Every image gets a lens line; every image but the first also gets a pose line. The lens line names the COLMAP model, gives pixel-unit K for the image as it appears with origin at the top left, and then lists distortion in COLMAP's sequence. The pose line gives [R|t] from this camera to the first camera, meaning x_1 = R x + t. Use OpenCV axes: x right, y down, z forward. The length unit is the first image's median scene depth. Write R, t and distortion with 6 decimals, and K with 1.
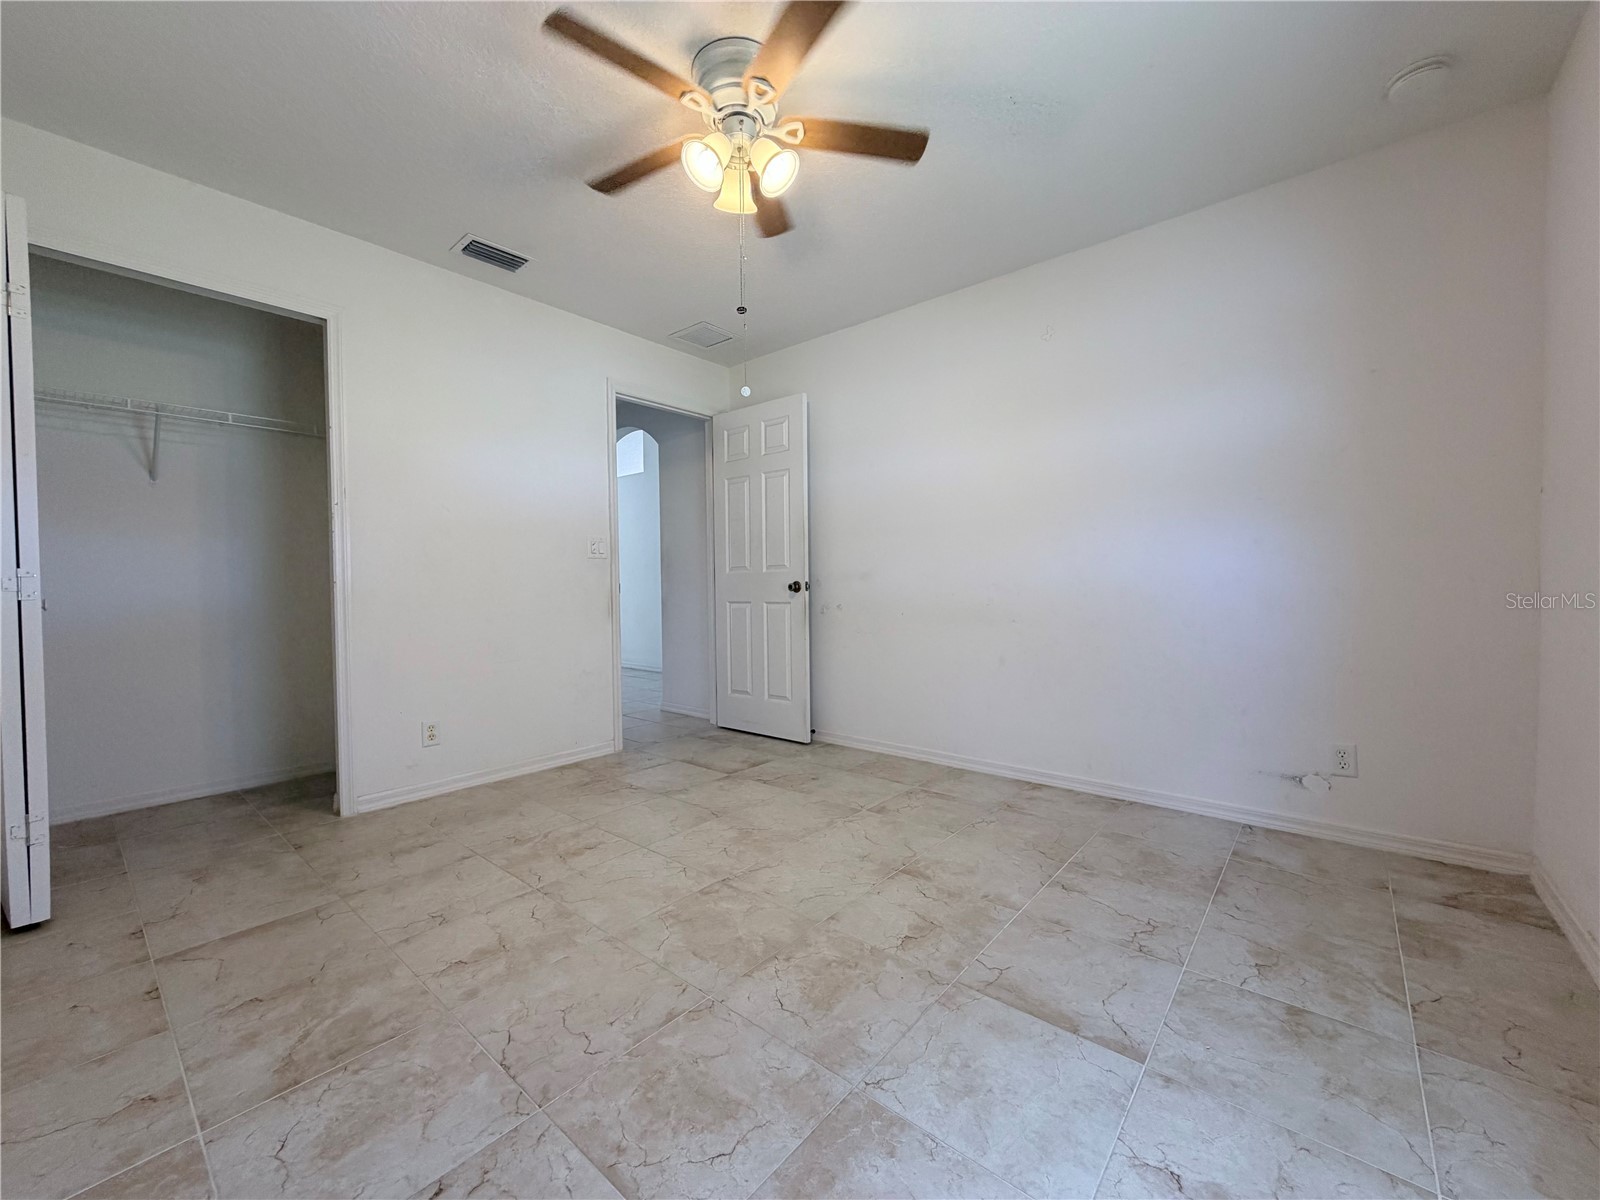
lens RADIAL K [[637.1, 0, 803.9], [0, 637.1, 596.0], [0, 0, 1]] dist [0.000743, -0.000042]
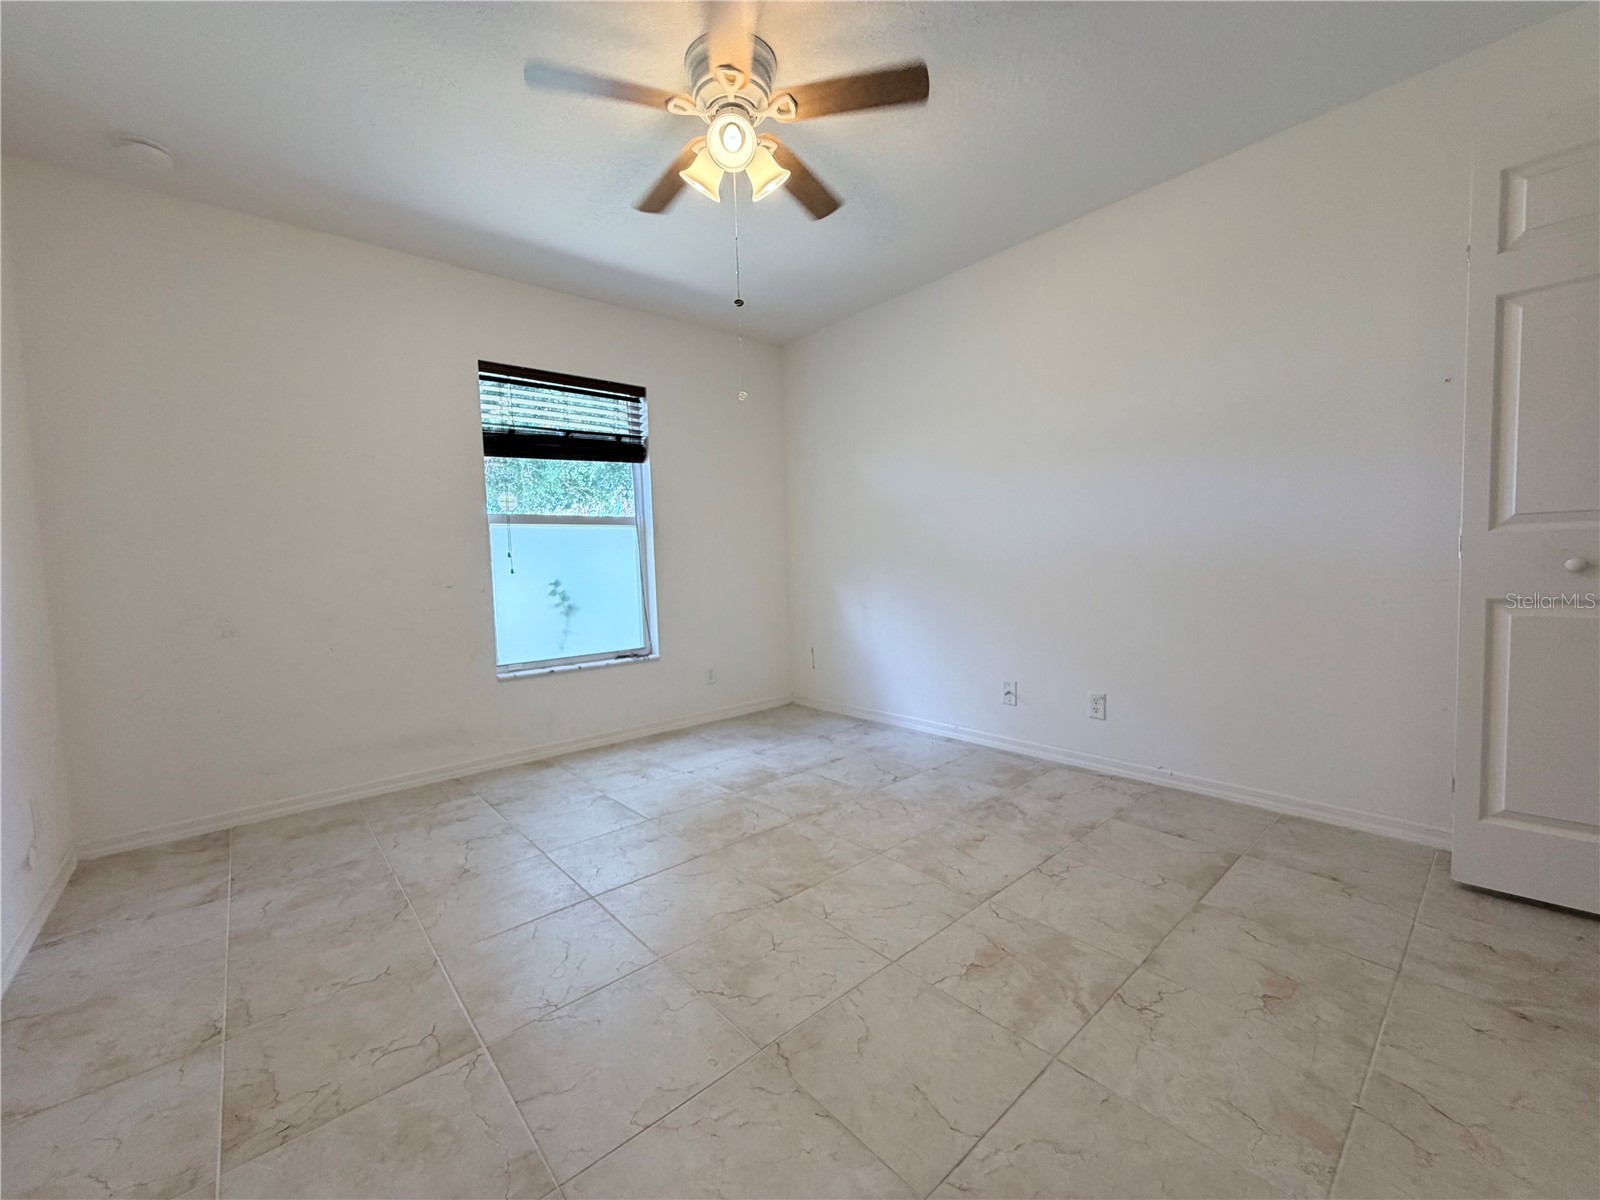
lens RADIAL K [[637.1, 0, 801.2], [0, 637.1, 609.1], [0, 0, 1]] dist [0.000743, -0.000042]
pose [[-0.987778, 0.031094, 0.152732, -0.337888], [0.045190, 0.994942, 0.089707, -0.049013], [-0.149170, 0.095513, -0.984188, 2.052194]]
